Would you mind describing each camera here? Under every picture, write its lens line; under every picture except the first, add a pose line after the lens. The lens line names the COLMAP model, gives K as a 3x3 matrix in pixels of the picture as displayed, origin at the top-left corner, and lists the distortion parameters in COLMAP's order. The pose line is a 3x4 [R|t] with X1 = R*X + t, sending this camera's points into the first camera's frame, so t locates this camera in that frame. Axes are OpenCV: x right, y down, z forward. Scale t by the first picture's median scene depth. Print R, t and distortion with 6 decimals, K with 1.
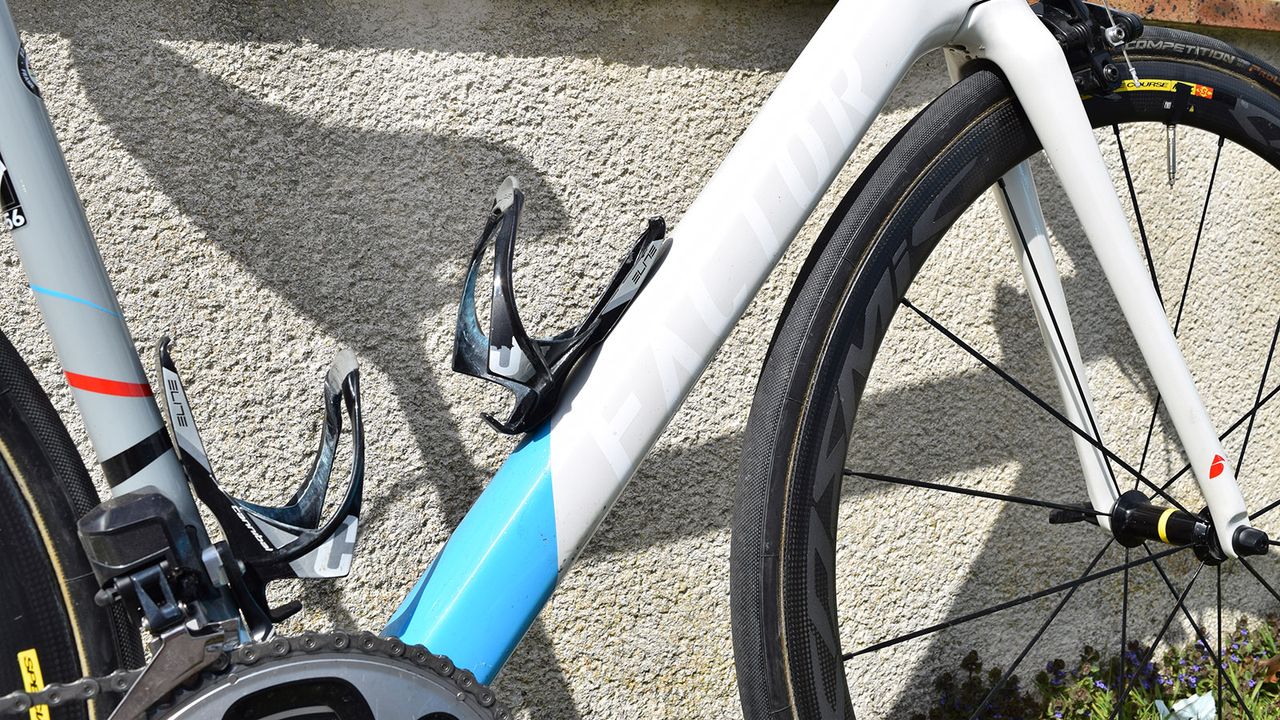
lens RADIAL K [[1247.5, 0, 692.9], [0, 1247.5, 249.7], [0, 0, 1]] dist [-0.087109, 0.020634]
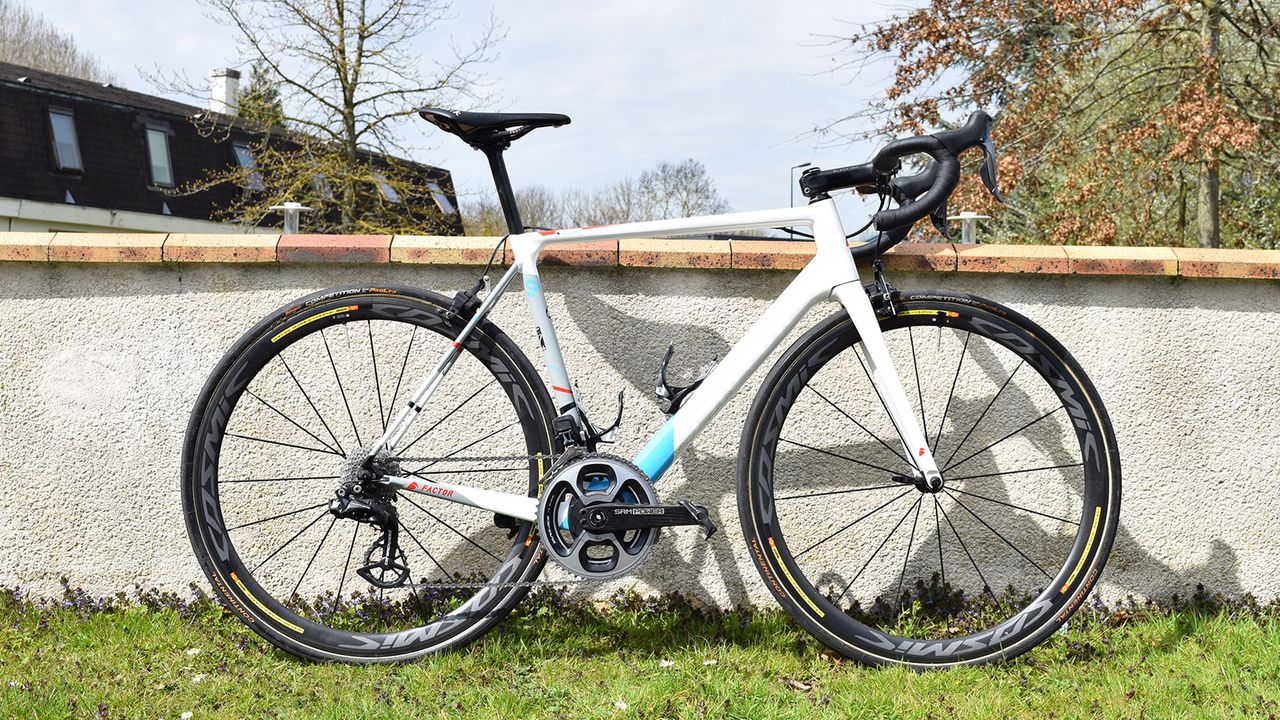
lens RADIAL K [[1587.1, 0, 621.5], [0, 1587.1, 326.0], [0, 0, 1]] dist [-0.061841, 0.024843]
pose [[0.884206, 0.014895, -0.466860, 1.332221], [-0.050170, 0.996738, -0.063217, 0.137473], [0.464396, 0.079319, 0.882069, -2.210593]]
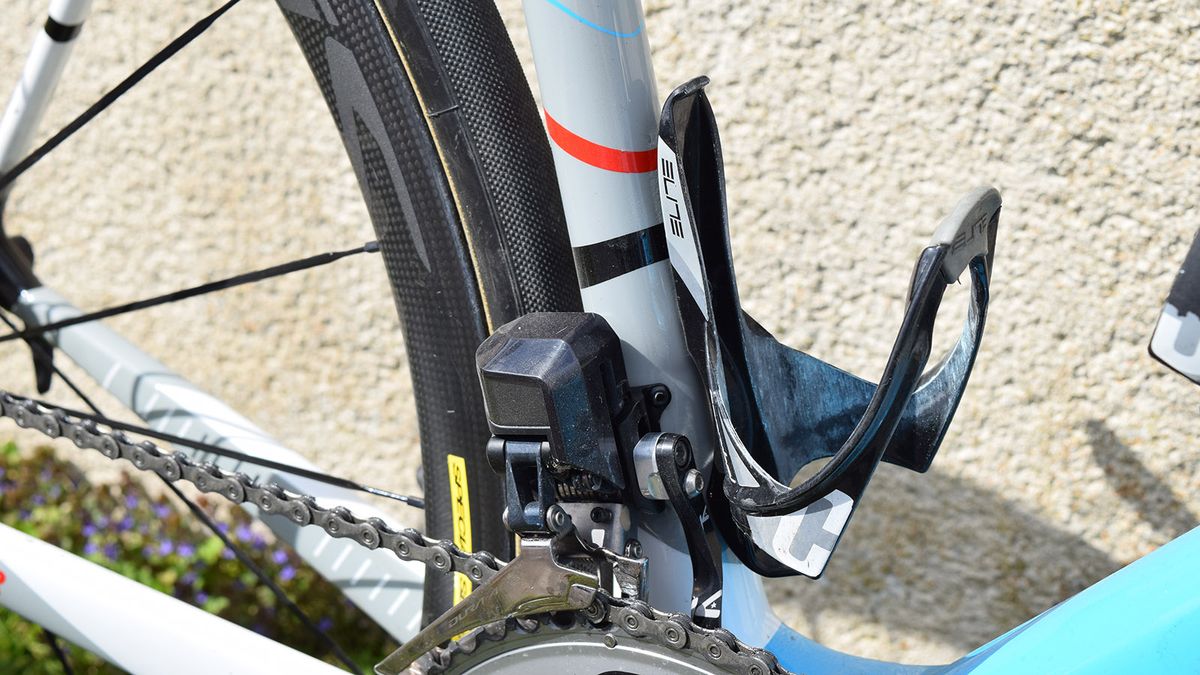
lens RADIAL K [[1998.5, 0, 596.4], [0, 1998.5, 390.4], [0, 0, 1]] dist [0.018940, -0.031795]
pose [[0.509781, 0.449552, -0.733503, 0.202496], [-0.073317, 0.872209, 0.483607, -0.166232], [0.857174, -0.192756, 0.477596, 0.304588]]
